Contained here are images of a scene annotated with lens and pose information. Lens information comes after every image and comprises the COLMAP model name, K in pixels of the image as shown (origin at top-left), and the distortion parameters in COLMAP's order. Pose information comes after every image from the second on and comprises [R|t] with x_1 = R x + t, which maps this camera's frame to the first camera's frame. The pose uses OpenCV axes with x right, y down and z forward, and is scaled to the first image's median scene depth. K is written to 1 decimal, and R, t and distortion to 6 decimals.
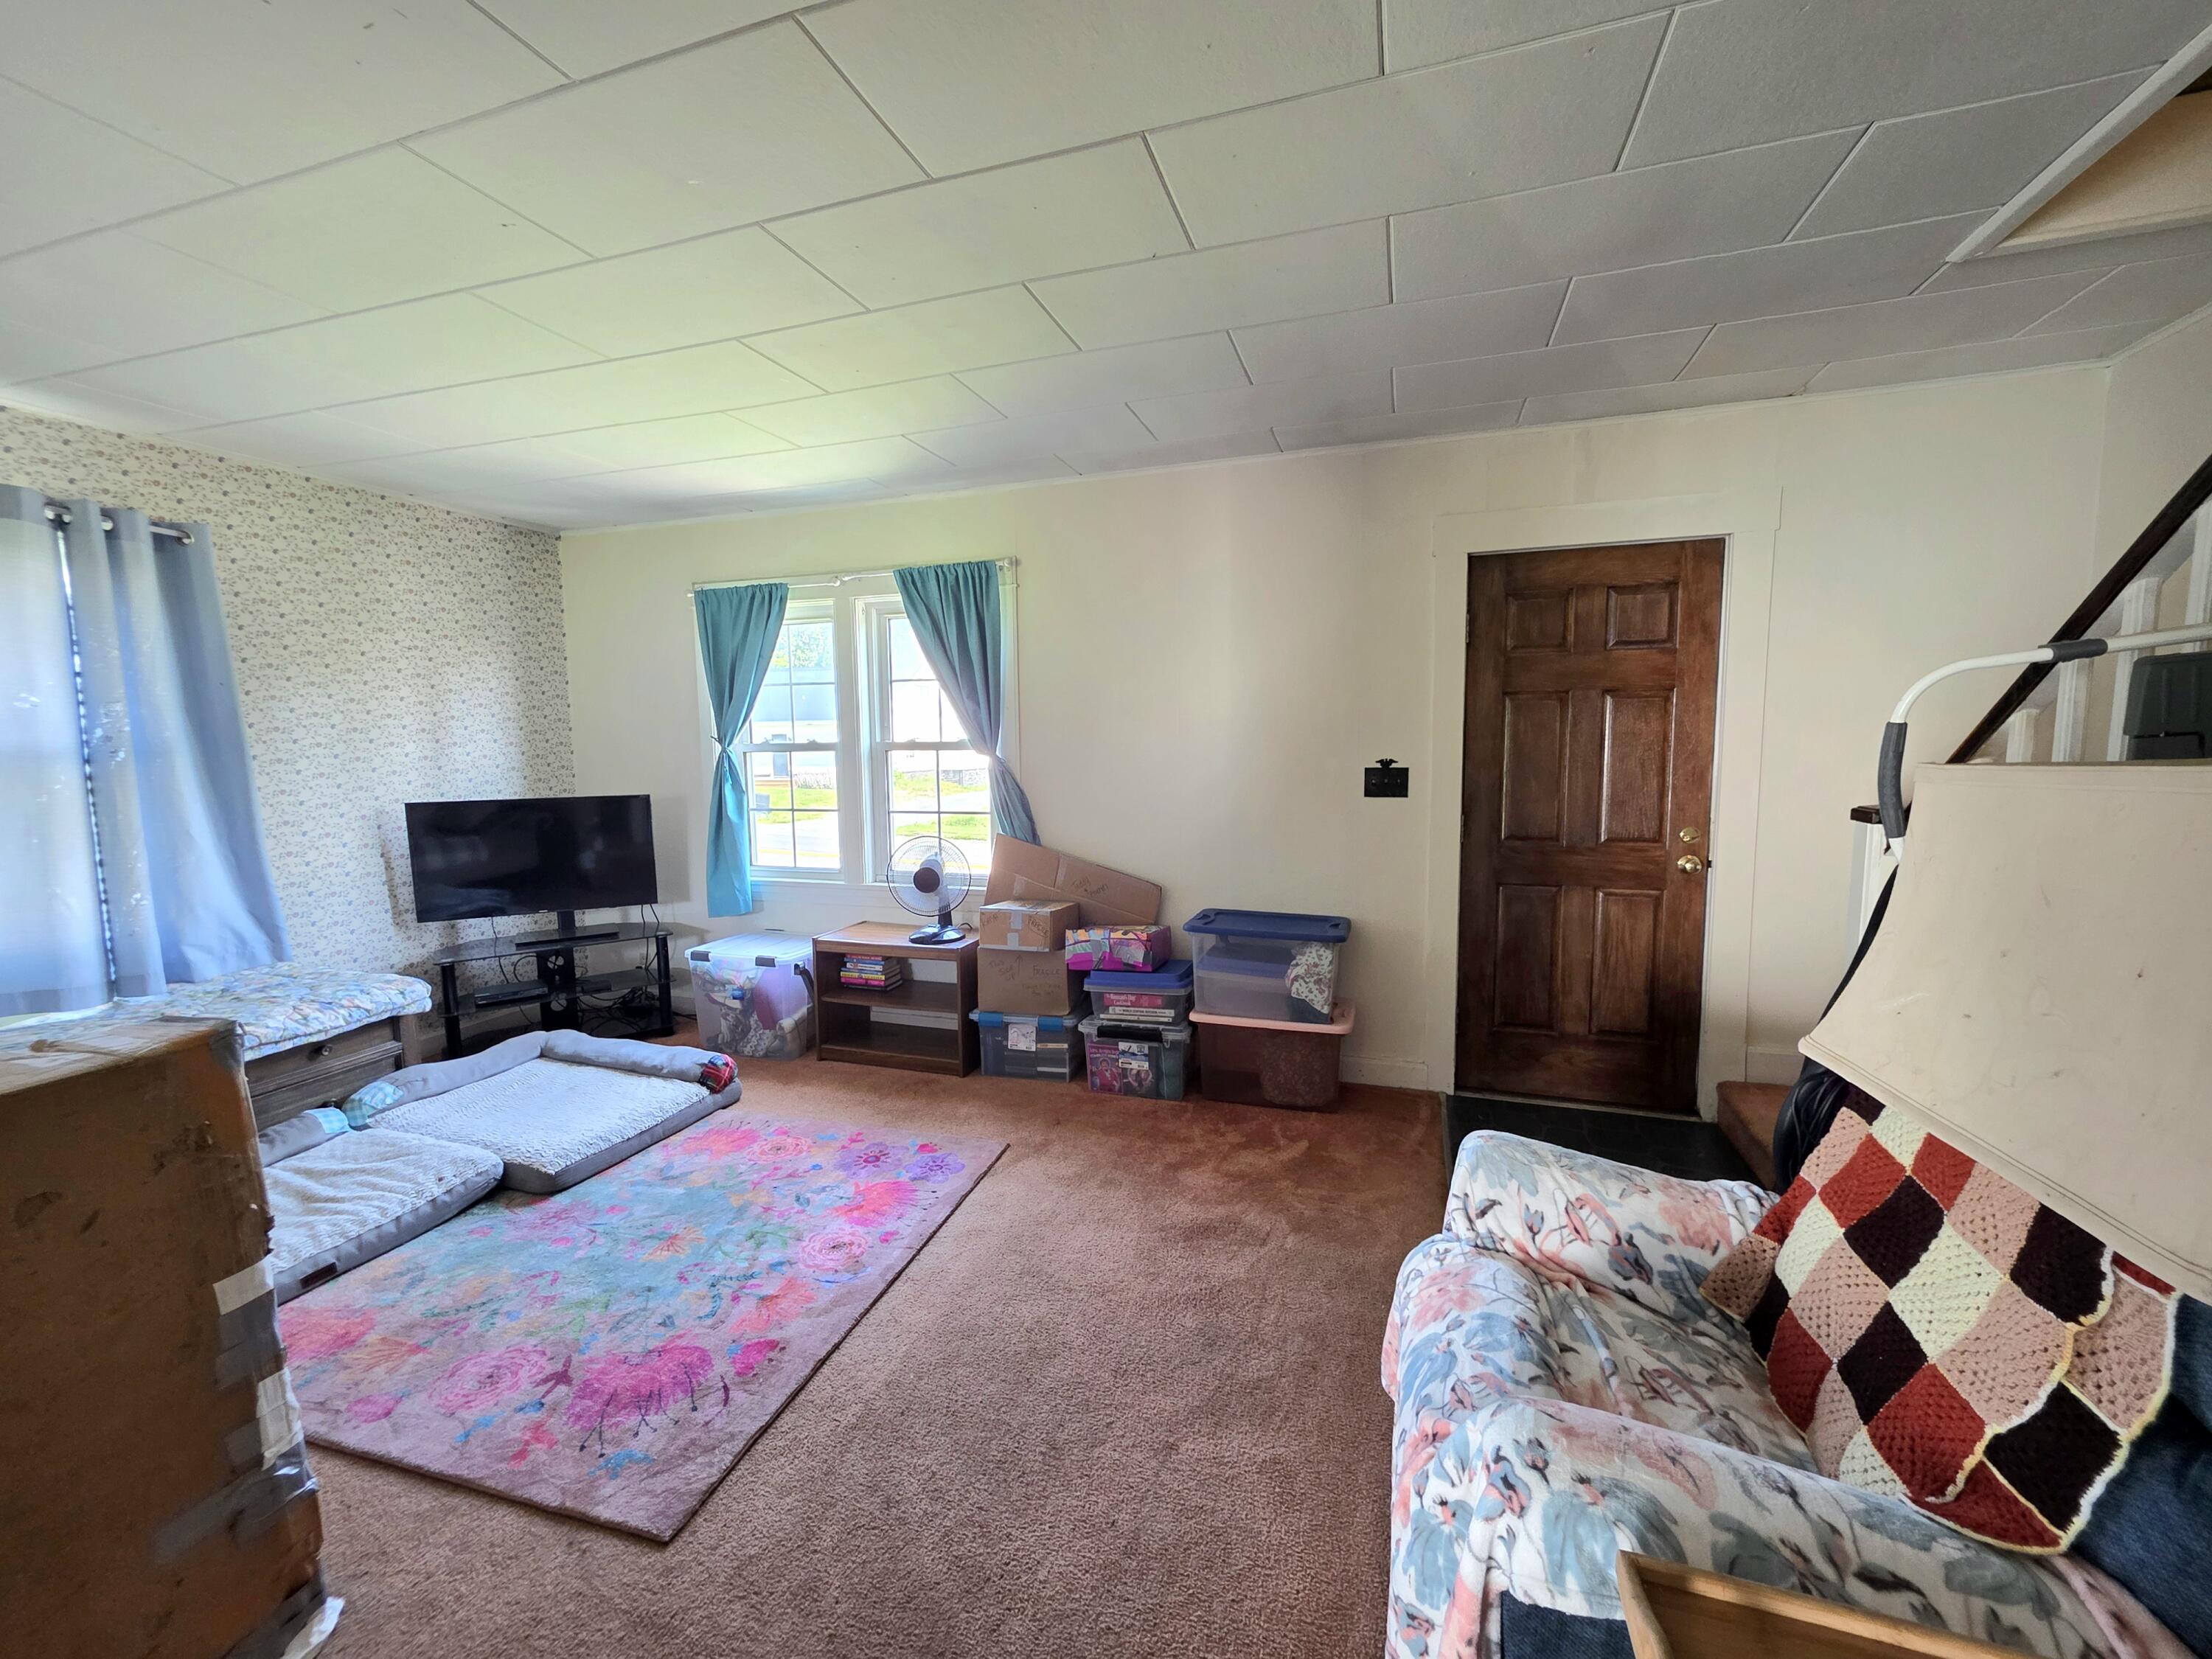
lens RADIAL K [[875.0, 0, 1106.0], [0, 875.0, 829.5], [0, 0, 1]] dist [0.010200, -0.000207]
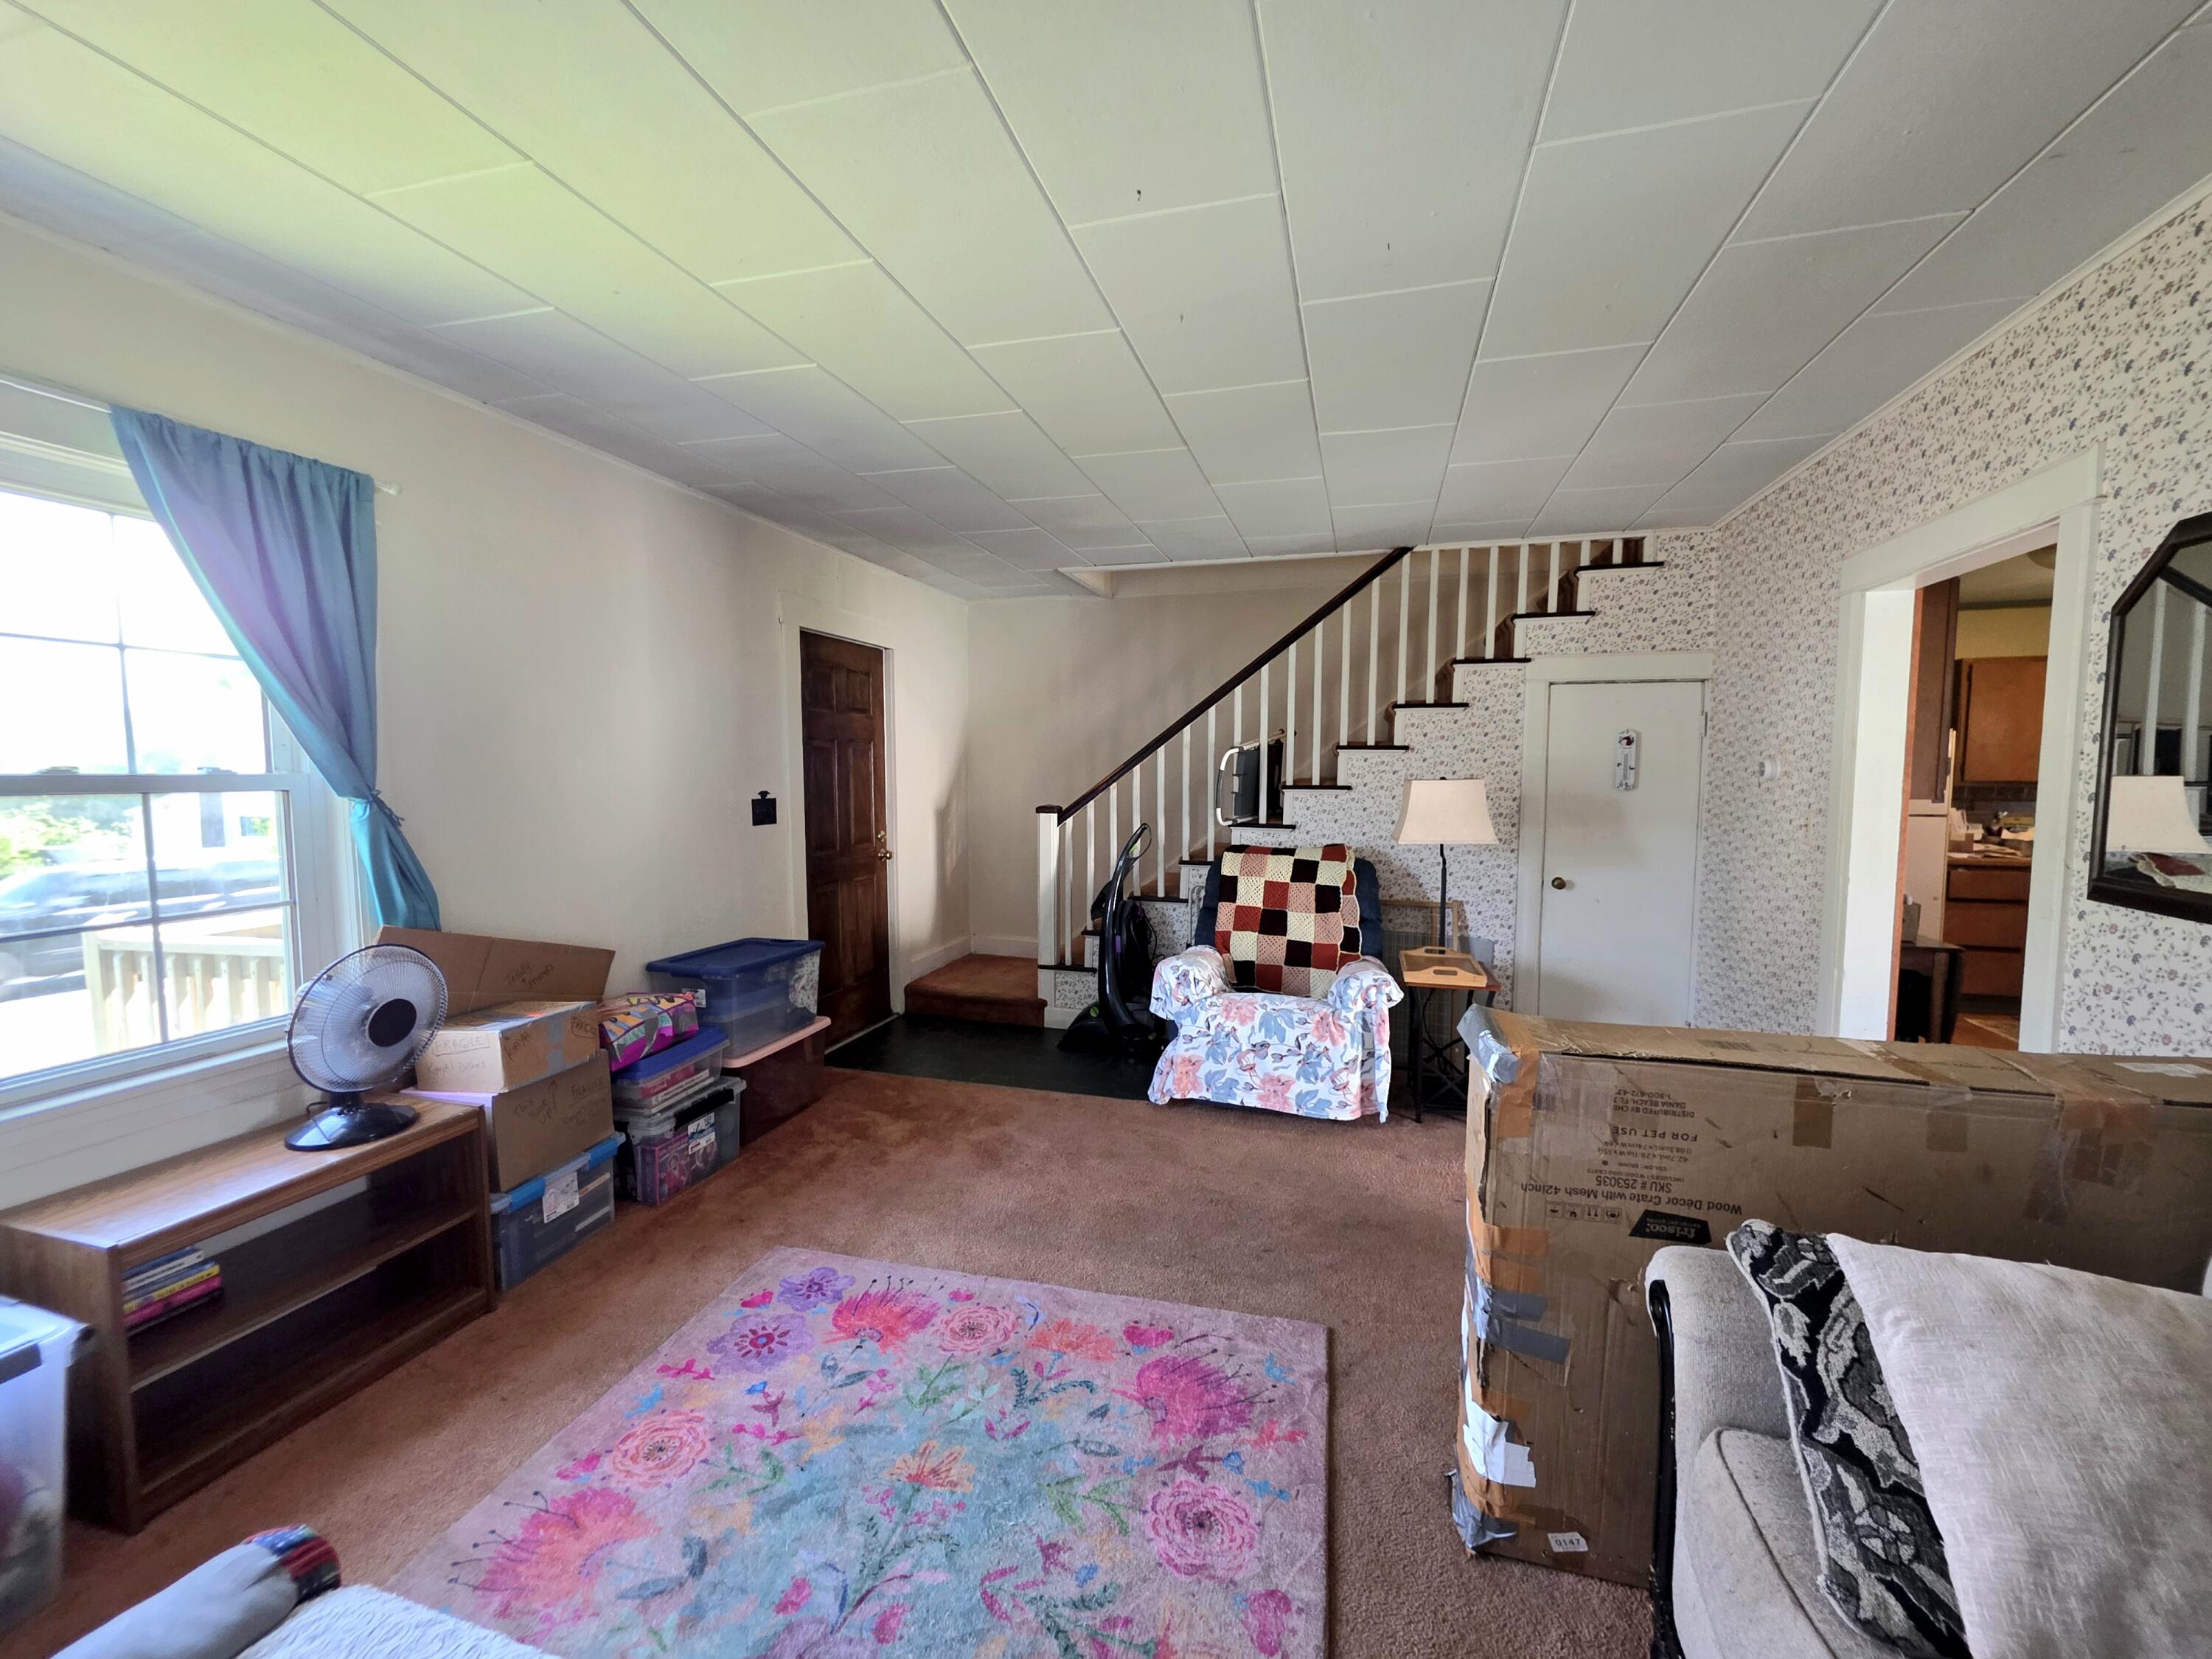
lens RADIAL K [[892.2, 0, 1106.0], [0, 892.2, 829.5], [0, 0, 1]] dist [0.007436, -0.000098]
pose [[-0.027322, -0.058215, 0.997930, -0.877255], [0.098041, 0.993334, 0.060631, -0.059367], [-0.994807, 0.099495, -0.021432, 0.602291]]
